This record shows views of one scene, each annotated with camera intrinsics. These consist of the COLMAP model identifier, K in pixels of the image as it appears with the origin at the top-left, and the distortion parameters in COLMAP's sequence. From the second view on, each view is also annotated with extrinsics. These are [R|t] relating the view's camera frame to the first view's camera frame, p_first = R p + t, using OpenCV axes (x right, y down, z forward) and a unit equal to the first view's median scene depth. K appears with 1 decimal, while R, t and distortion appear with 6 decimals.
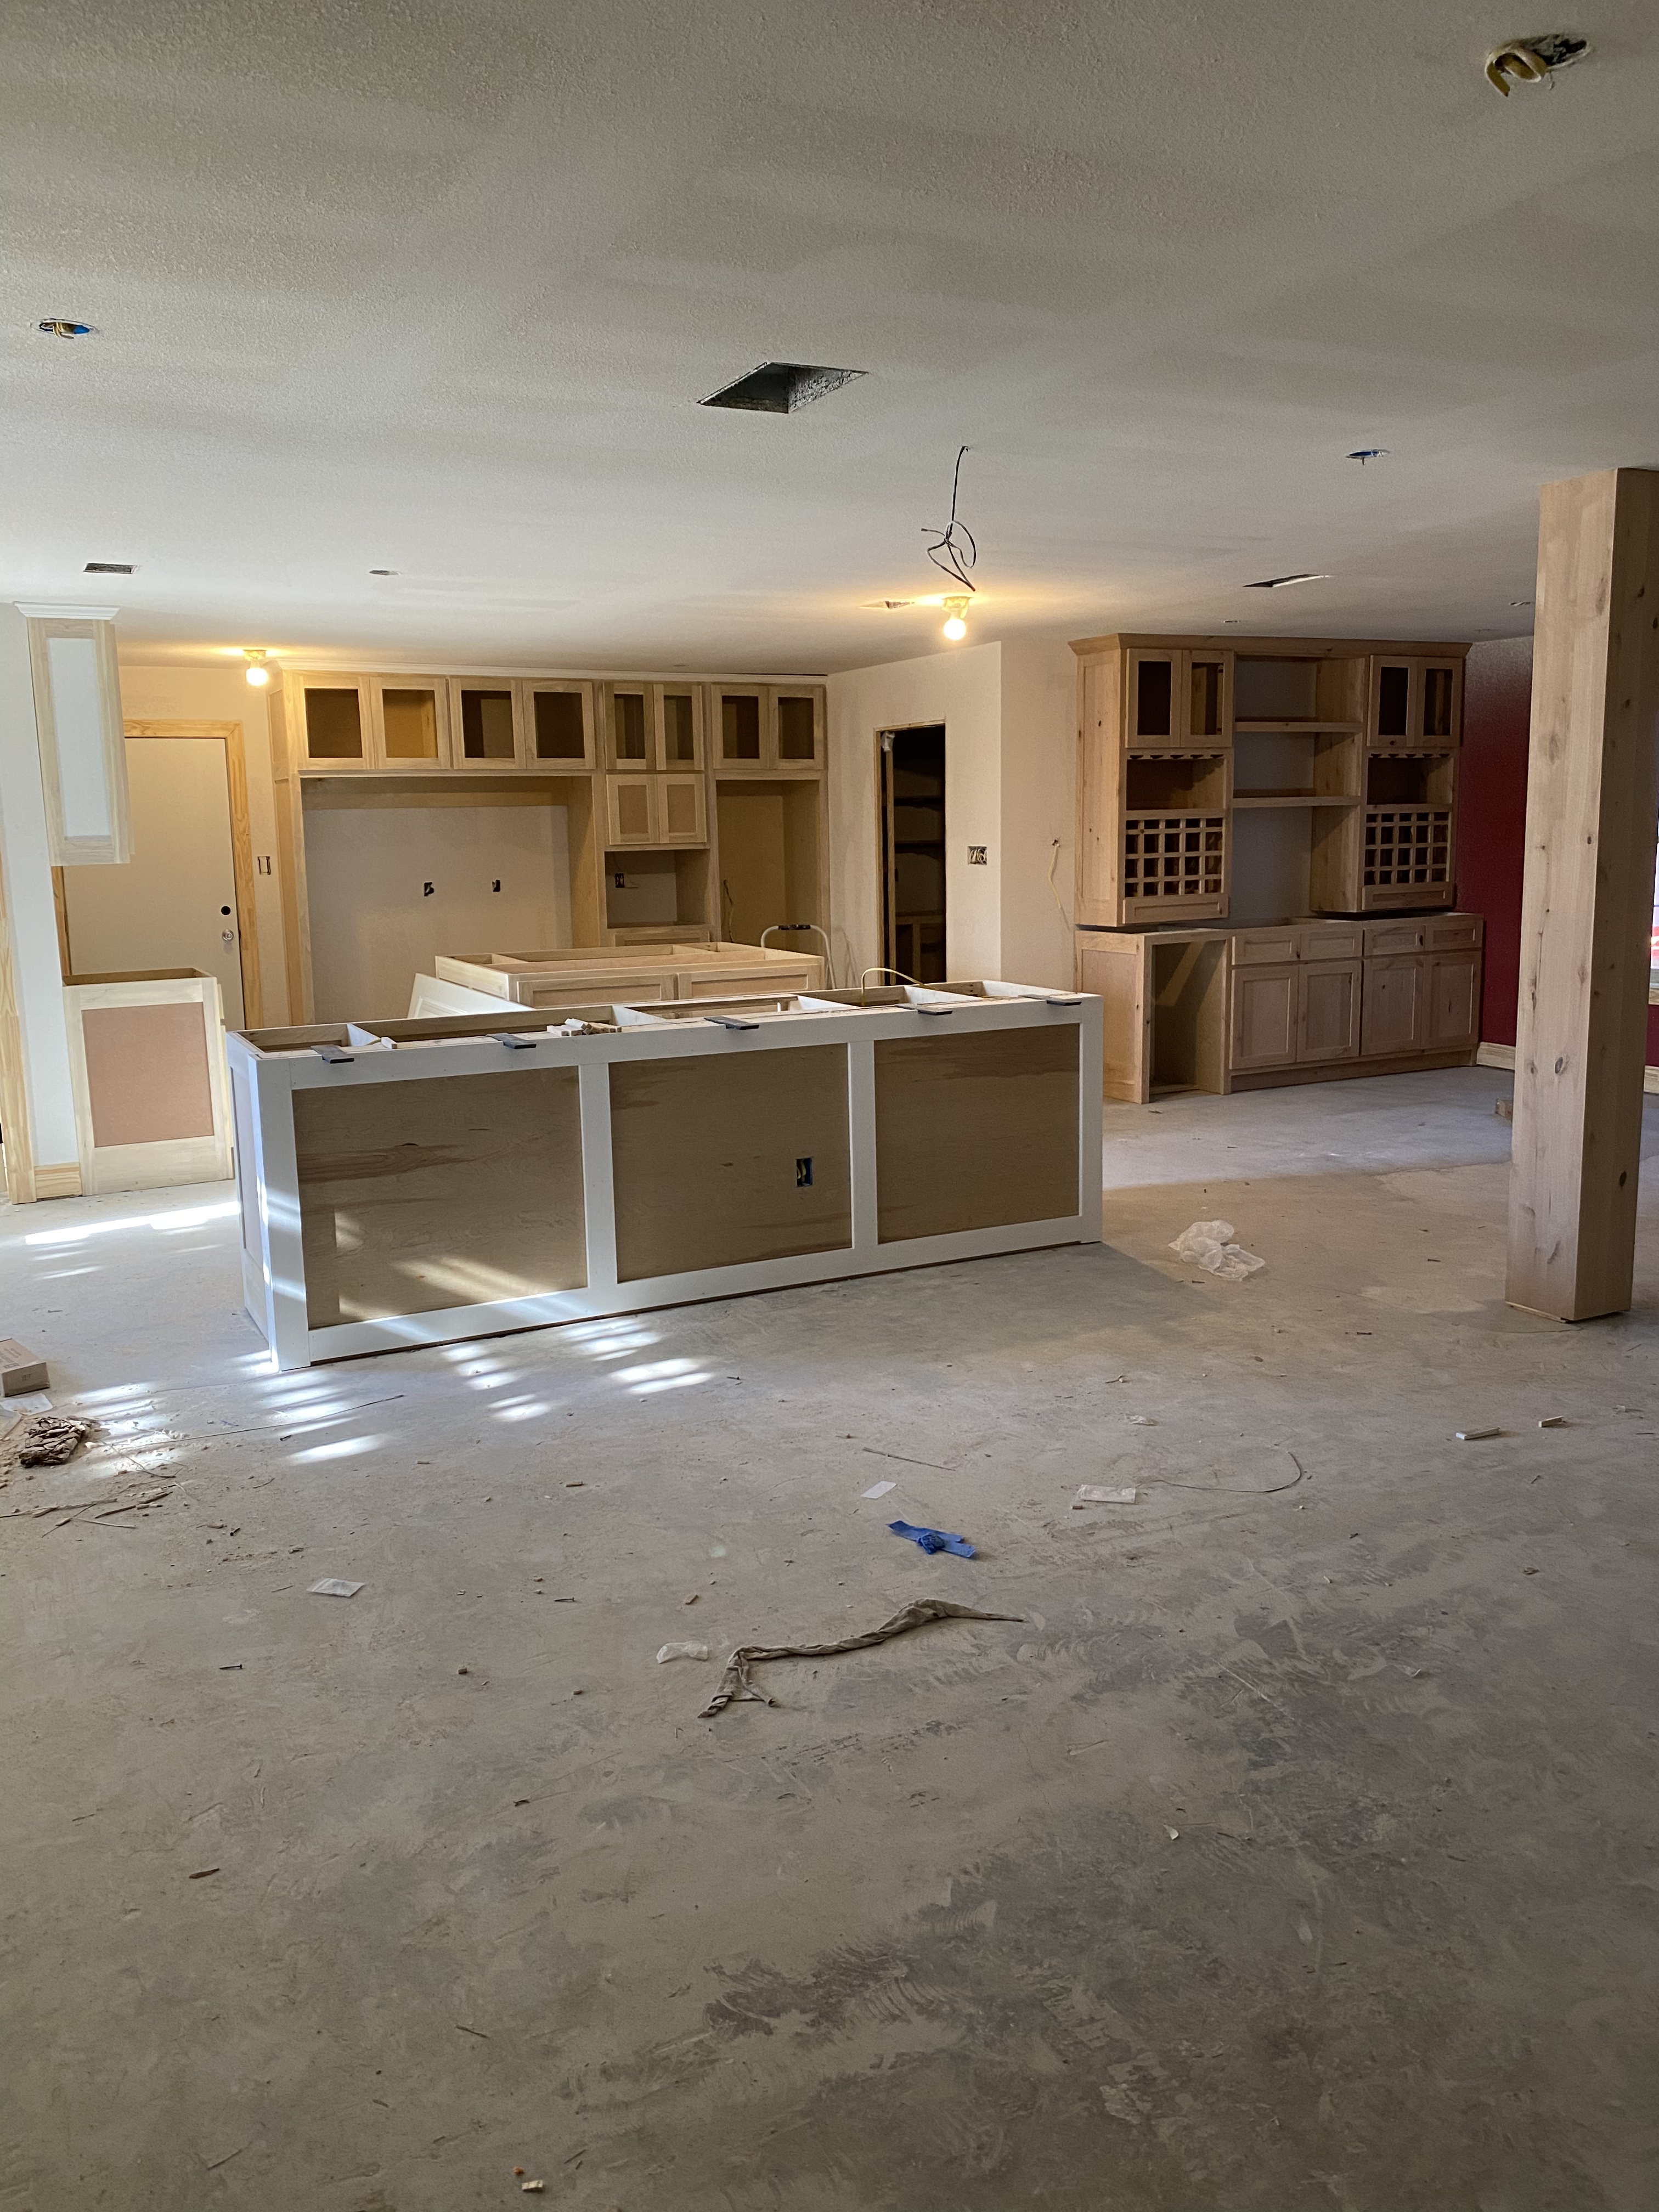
lens RADIAL K [[1728.1, 0, 829.5], [0, 1728.1, 1106.0], [0, 0, 1]] dist [-0.003478, -0.003598]
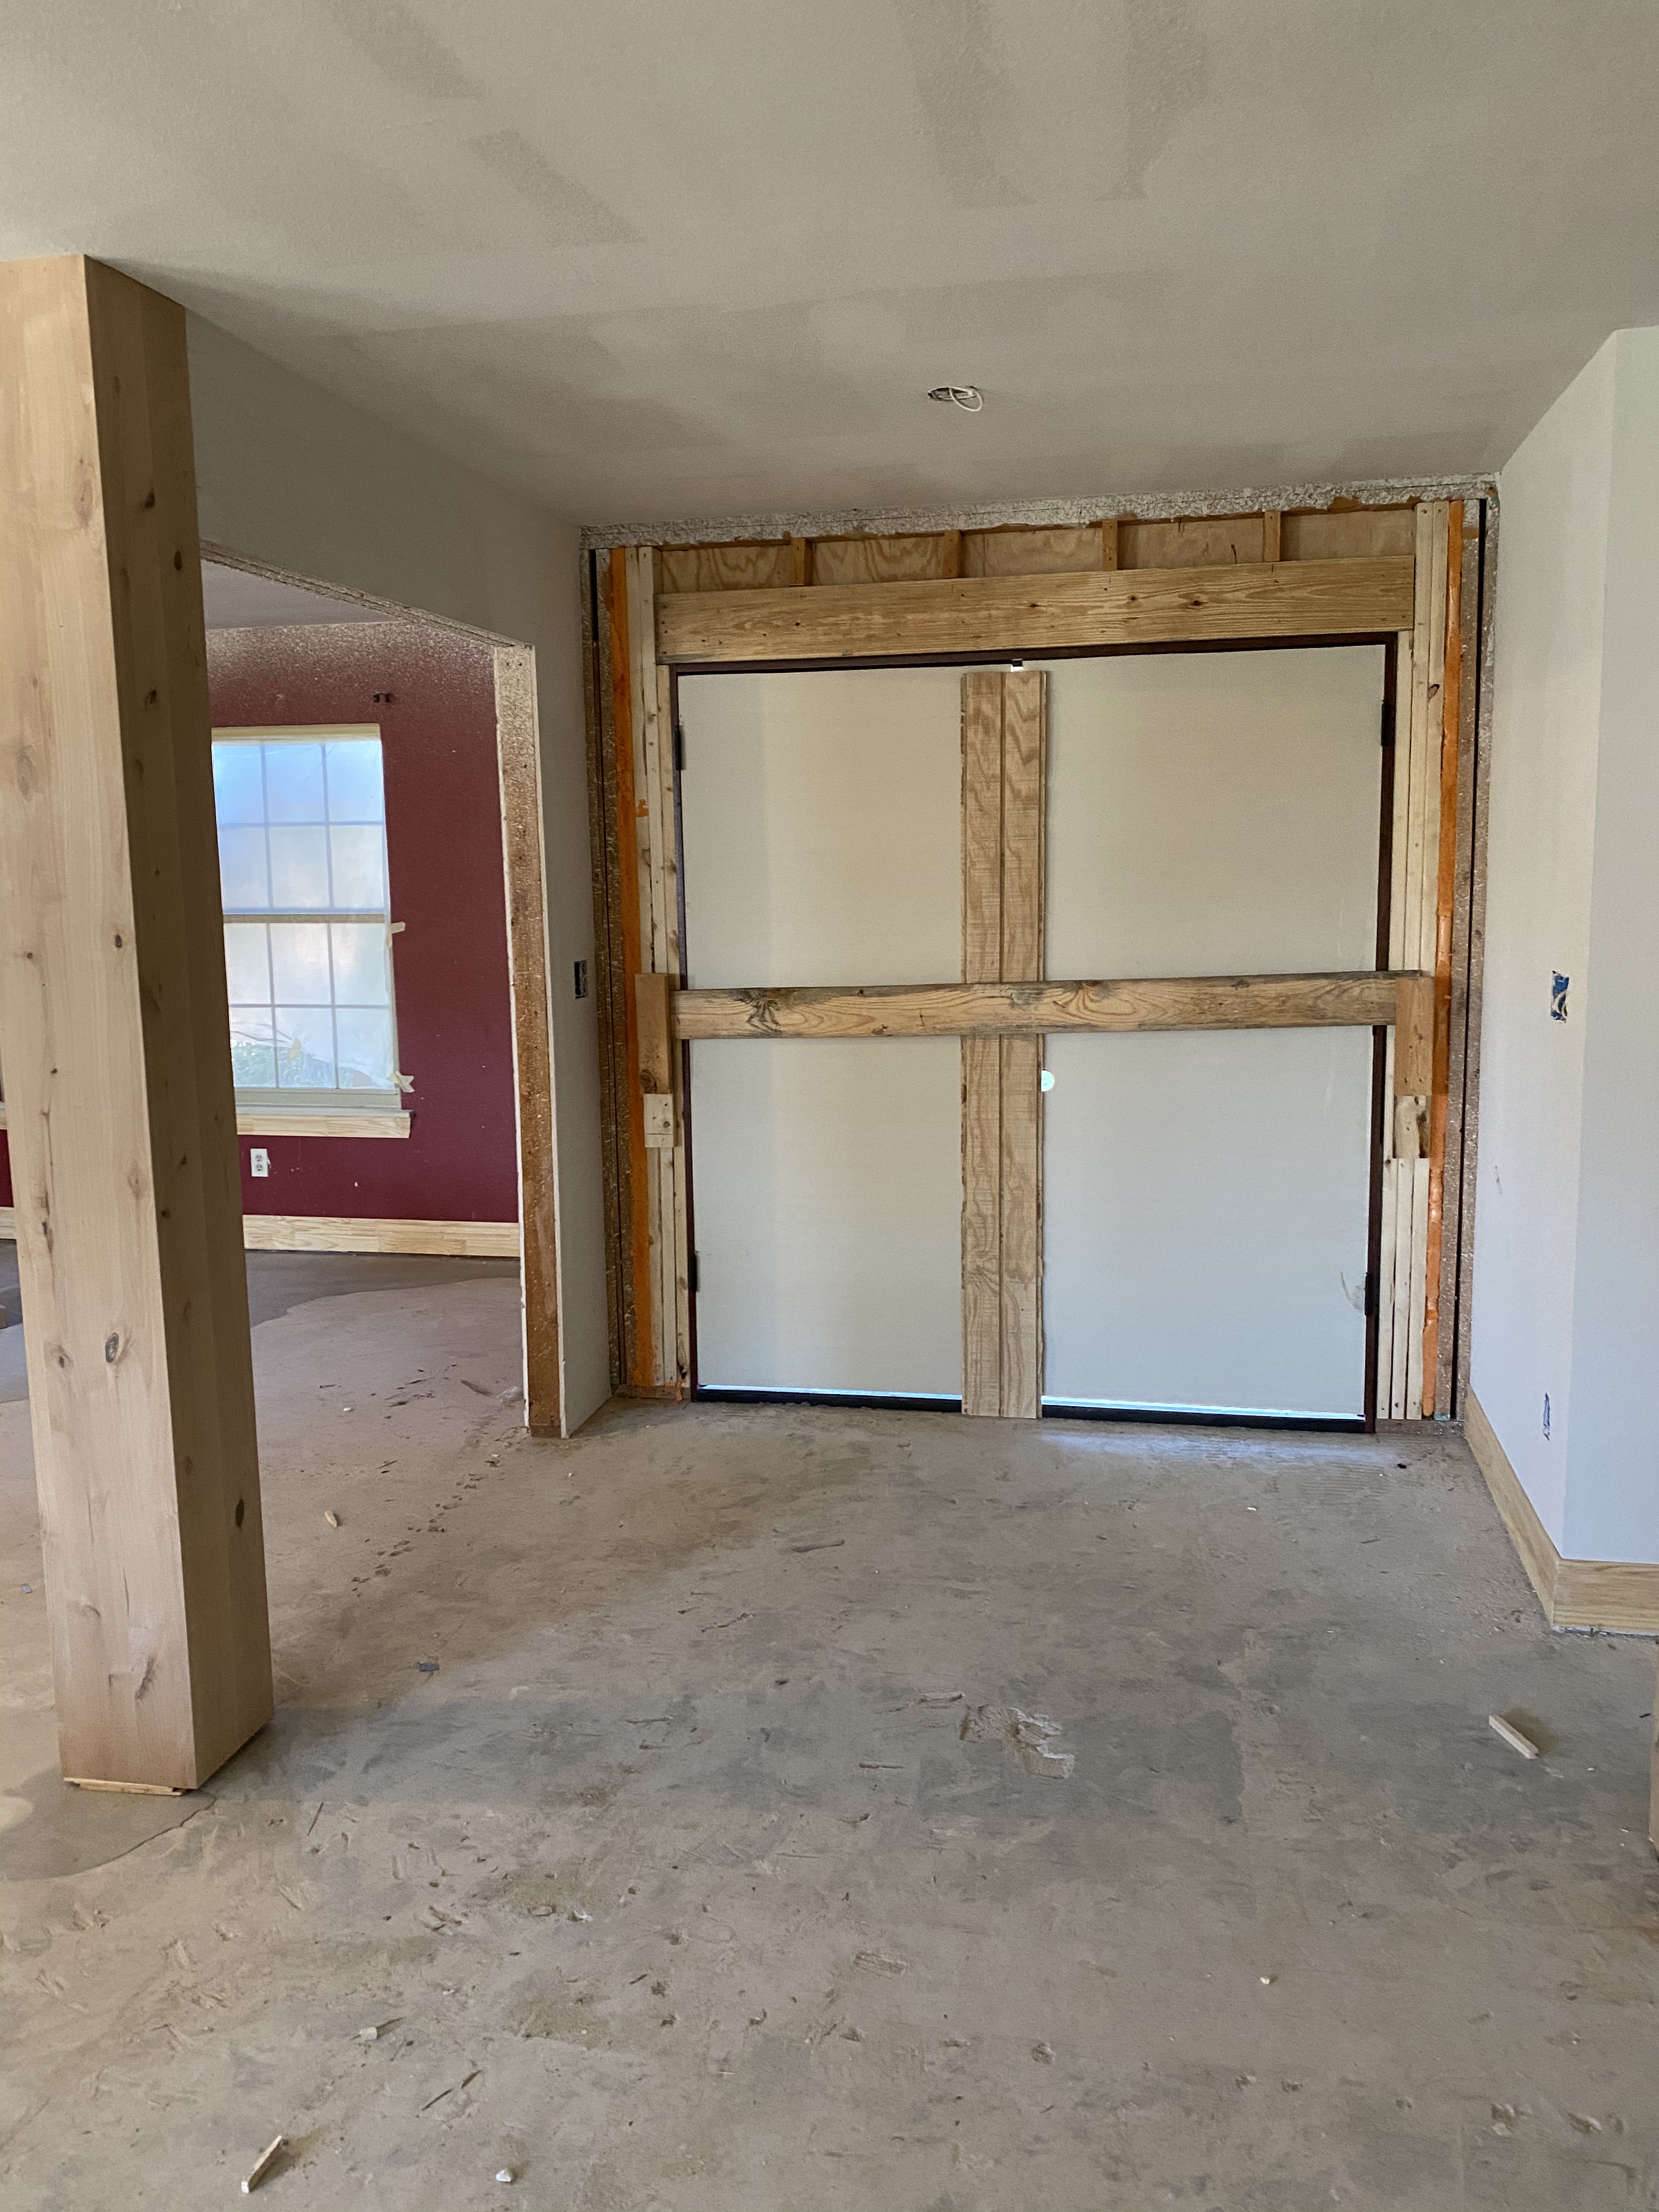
lens RADIAL K [[1704.8, 0, 829.5], [0, 1704.8, 1106.0], [0, 0, 1]] dist [-0.052983, 0.097894]
pose [[0.621859, -0.100266, 0.776684, 0.156525], [0.127843, 0.991463, 0.025634, -0.086051], [-0.772623, 0.083353, 0.629369, 0.487116]]
